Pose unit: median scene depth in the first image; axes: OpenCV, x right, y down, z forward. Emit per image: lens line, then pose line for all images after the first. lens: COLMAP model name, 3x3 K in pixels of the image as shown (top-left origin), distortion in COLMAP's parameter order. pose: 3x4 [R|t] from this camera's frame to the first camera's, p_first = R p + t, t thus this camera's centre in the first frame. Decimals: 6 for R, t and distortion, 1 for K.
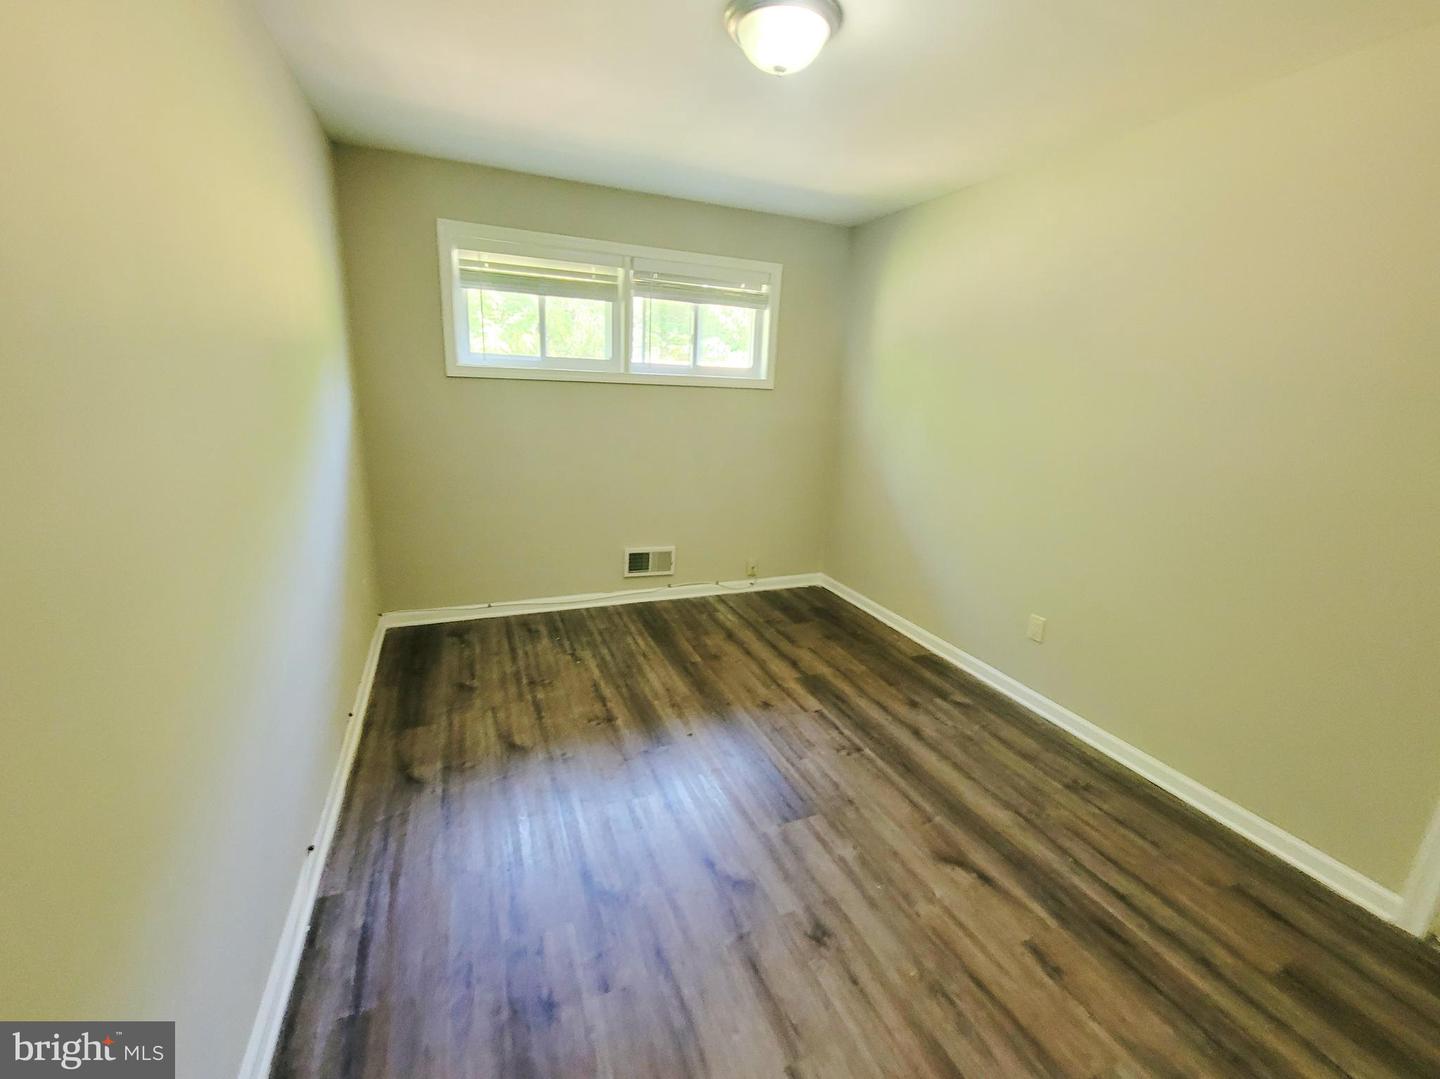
lens RADIAL K [[588.3, 0, 720.0], [0, 588.3, 539.5], [0, 0, 1]] dist [-0.002329, -0.000287]
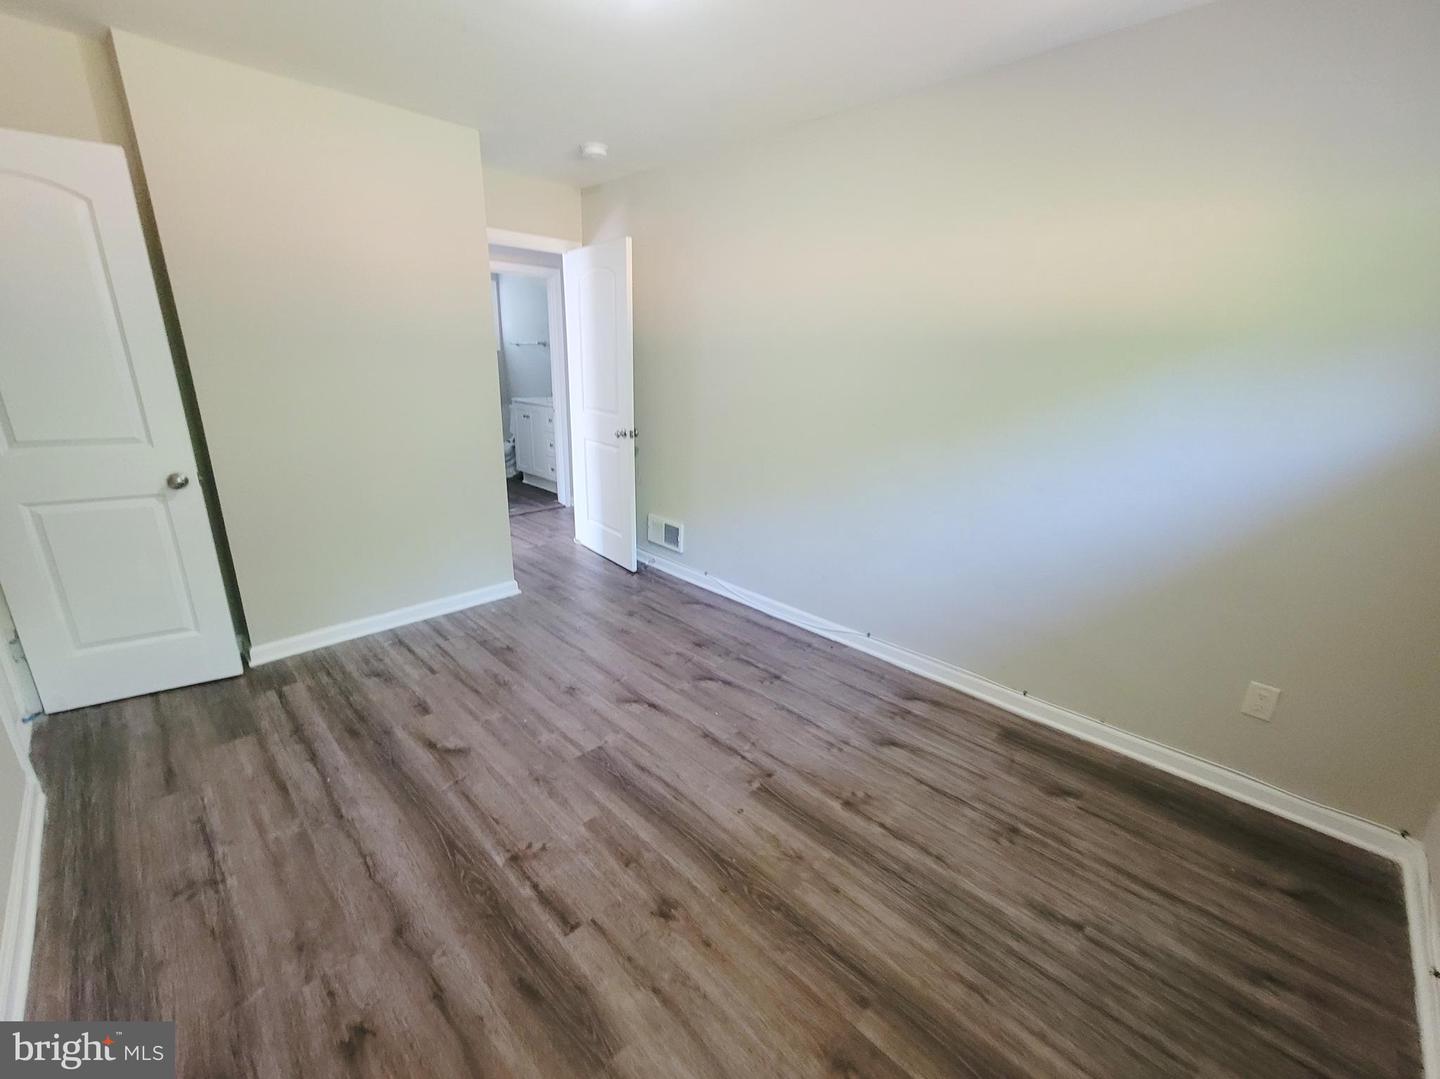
lens RADIAL K [[618.2, 0, 729.2], [0, 618.2, 542.3], [0, 0, 1]] dist [-0.001256, -0.000318]
pose [[-0.919249, 0.051385, -0.390308, 0.213237], [-0.162330, 0.853759, 0.494717, -0.301839], [0.358650, 0.518127, -0.776476, 1.174747]]
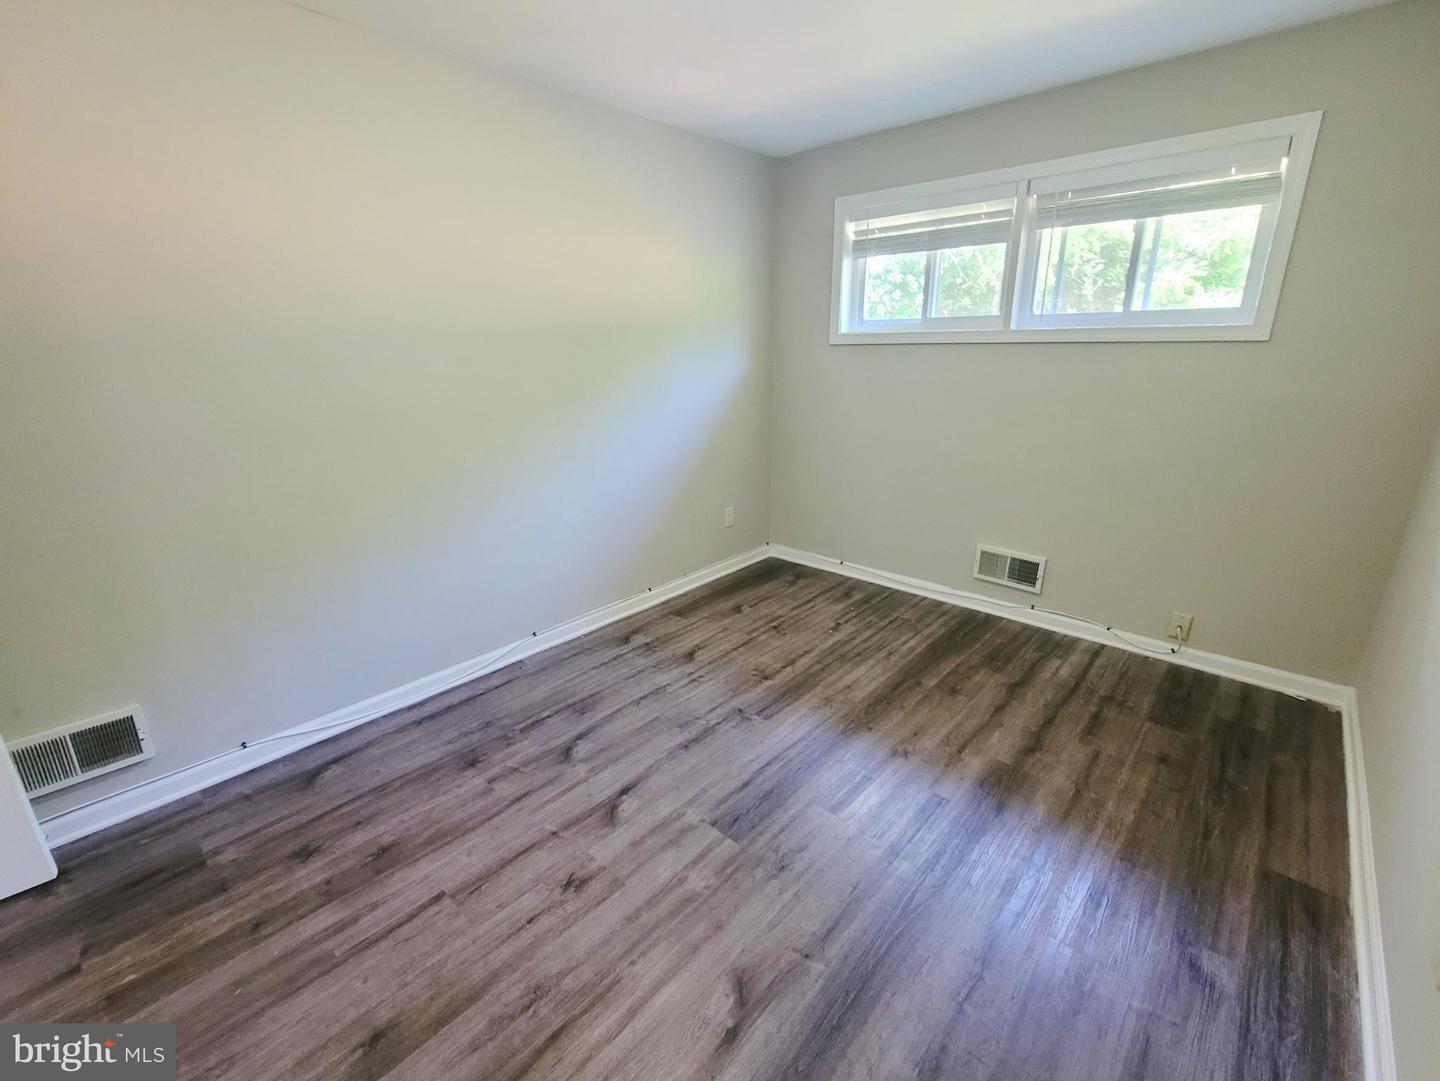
lens RADIAL K [[618.2, 0, 729.2], [0, 618.2, 543.3], [0, 0, 1]] dist [-0.001256, -0.000318]
pose [[0.439486, 0.229754, -0.868369, 0.560409], [-0.204556, 0.966933, 0.152305, -0.058432], [0.874648, 0.110694, 0.471951, 0.345900]]
